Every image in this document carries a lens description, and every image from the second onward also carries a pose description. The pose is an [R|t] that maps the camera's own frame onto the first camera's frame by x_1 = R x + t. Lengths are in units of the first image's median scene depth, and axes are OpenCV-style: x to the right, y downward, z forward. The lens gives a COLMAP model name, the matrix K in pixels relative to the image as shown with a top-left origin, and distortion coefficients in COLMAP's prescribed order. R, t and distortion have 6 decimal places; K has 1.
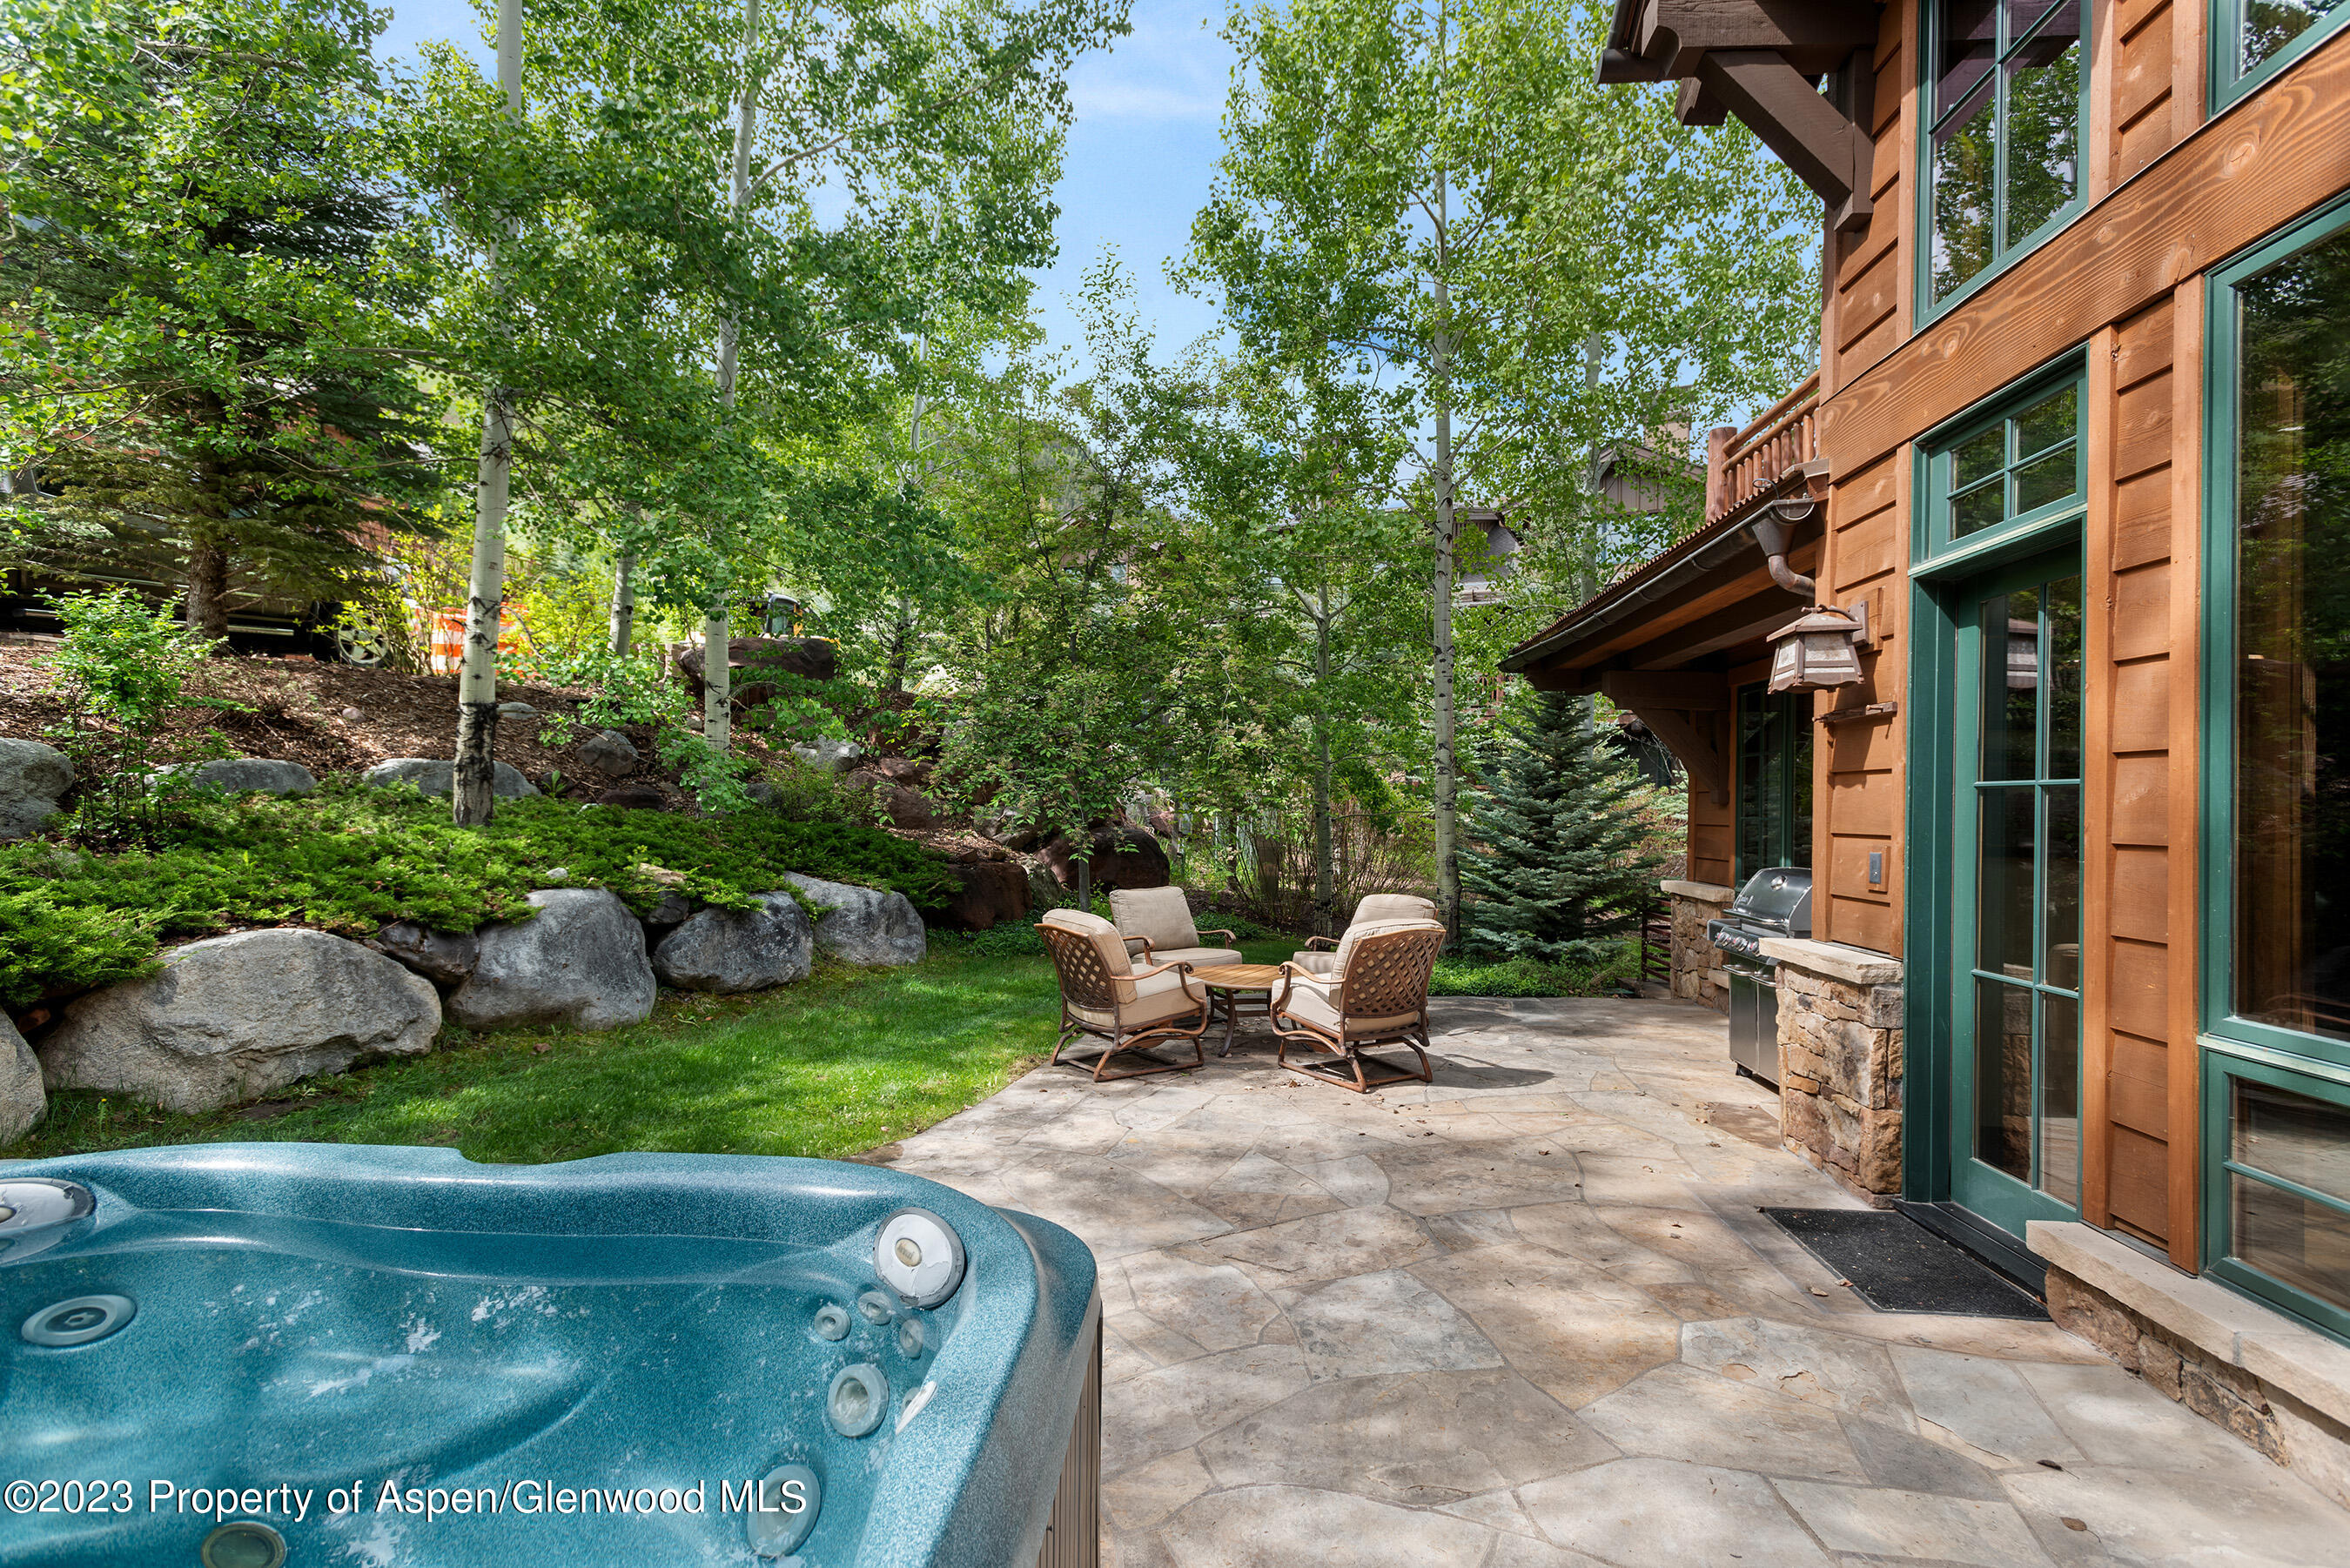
lens RADIAL K [[1109.1, 0, 1164.2], [0, 1109.1, 779.6], [0, 0, 1]] dist [0.012818, -0.003285]
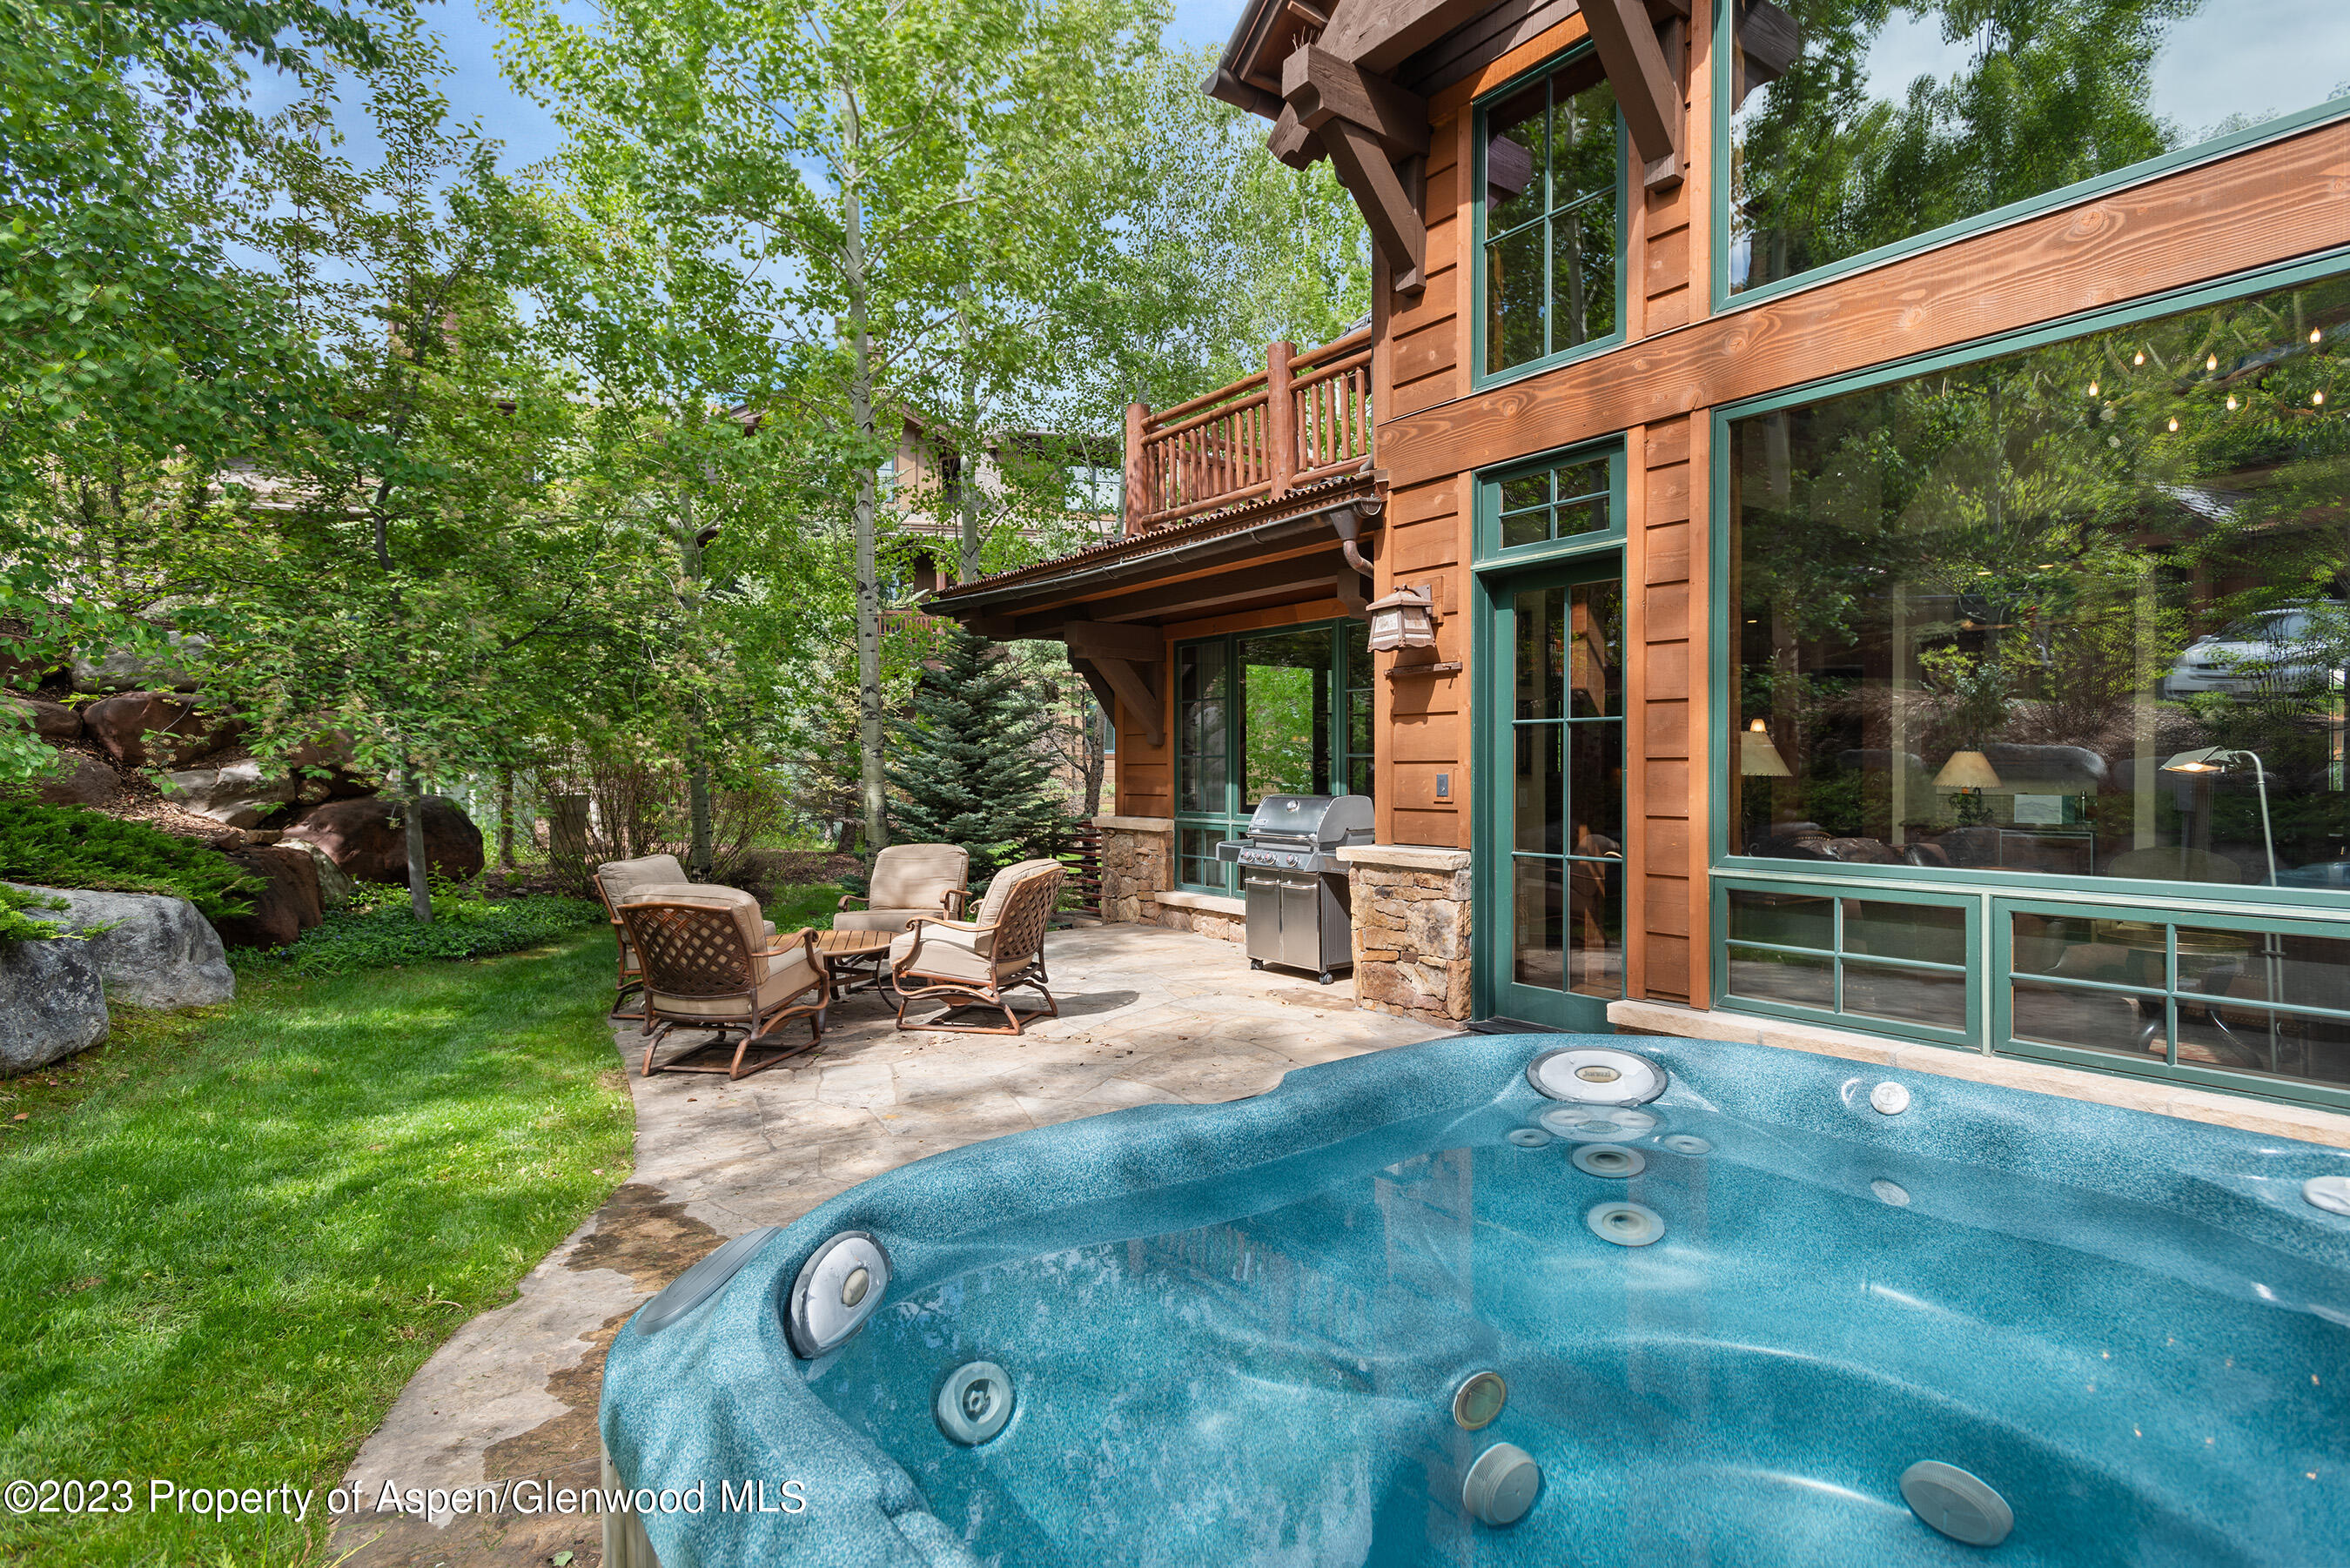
lens RADIAL K [[1209.8, 0, 1230.4], [0, 1209.8, 772.1], [0, 0, 1]] dist [0.011714, -0.000939]
pose [[0.736464, -0.029755, 0.675823, -0.526197], [0.005665, 0.999268, 0.037822, 0.006595], [-0.676454, -0.024026, 0.736093, 0.096413]]
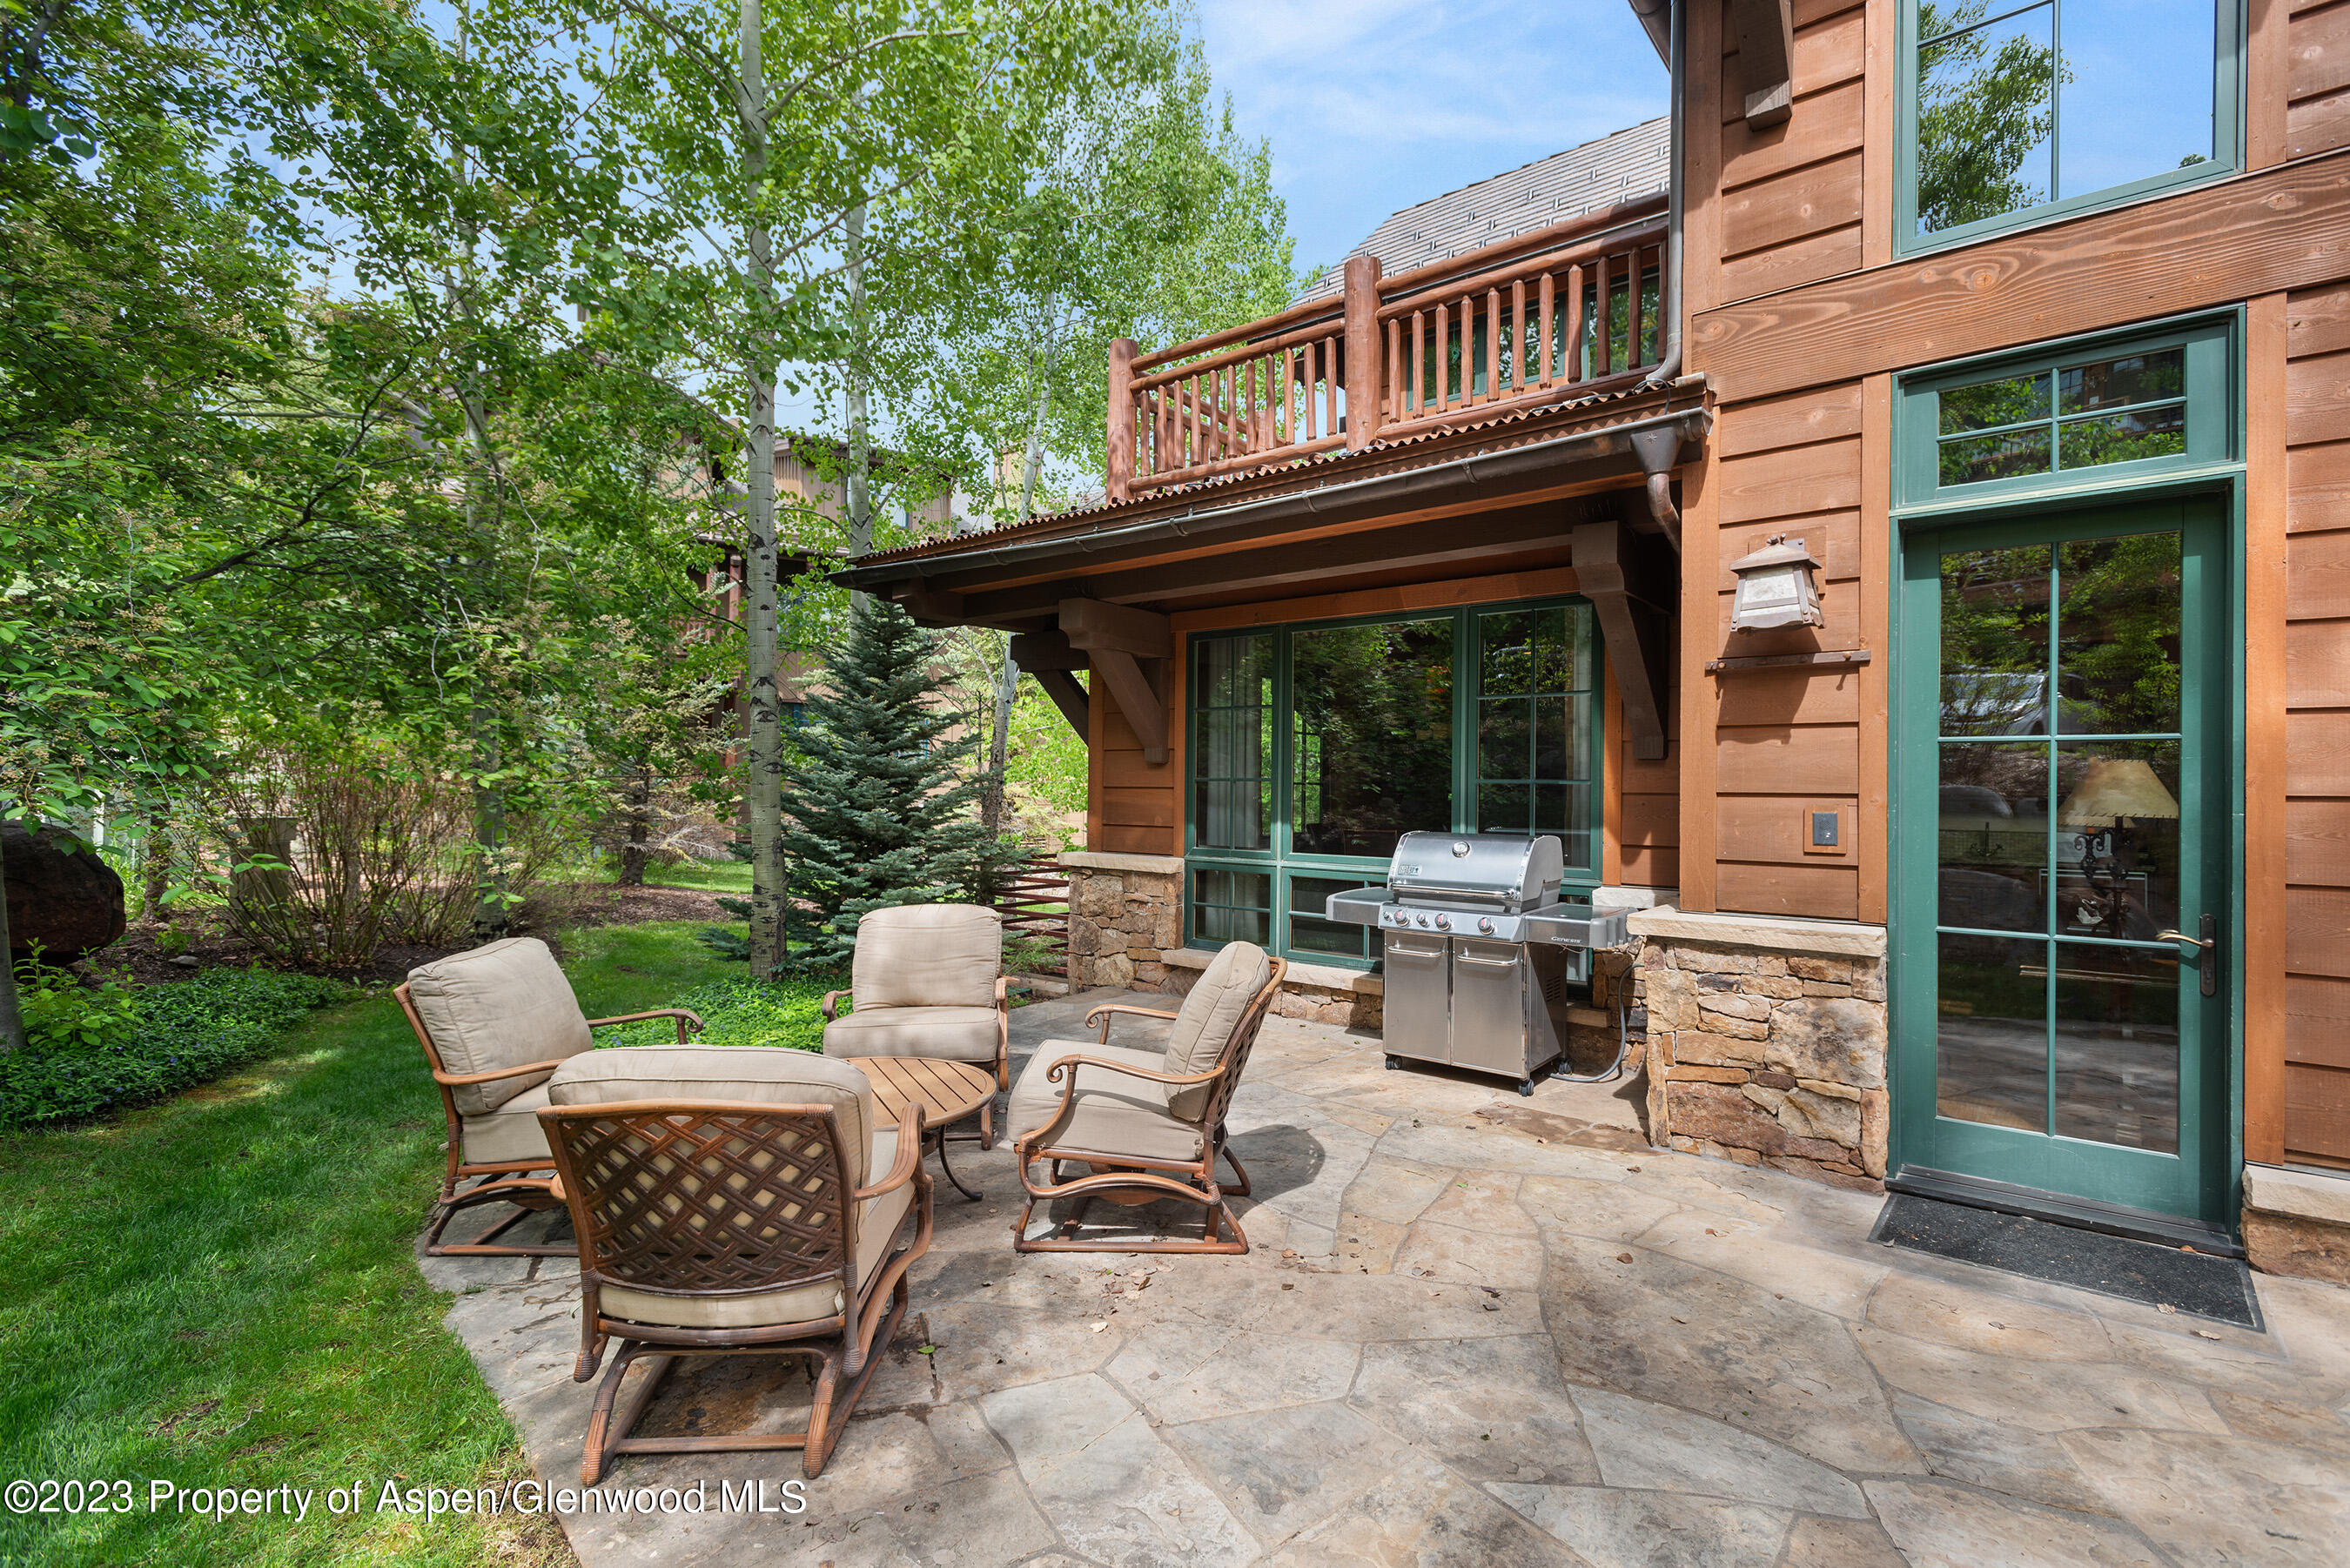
lens RADIAL K [[1109.1, 0, 1232.5], [0, 1109.1, 777.4], [0, 0, 1]] dist [0.012818, -0.003285]
pose [[0.556442, -0.011208, 0.830811, -0.396783], [-0.015302, 0.999601, 0.023734, 0.021547], [-0.830745, -0.025919, 0.556049, 0.878816]]
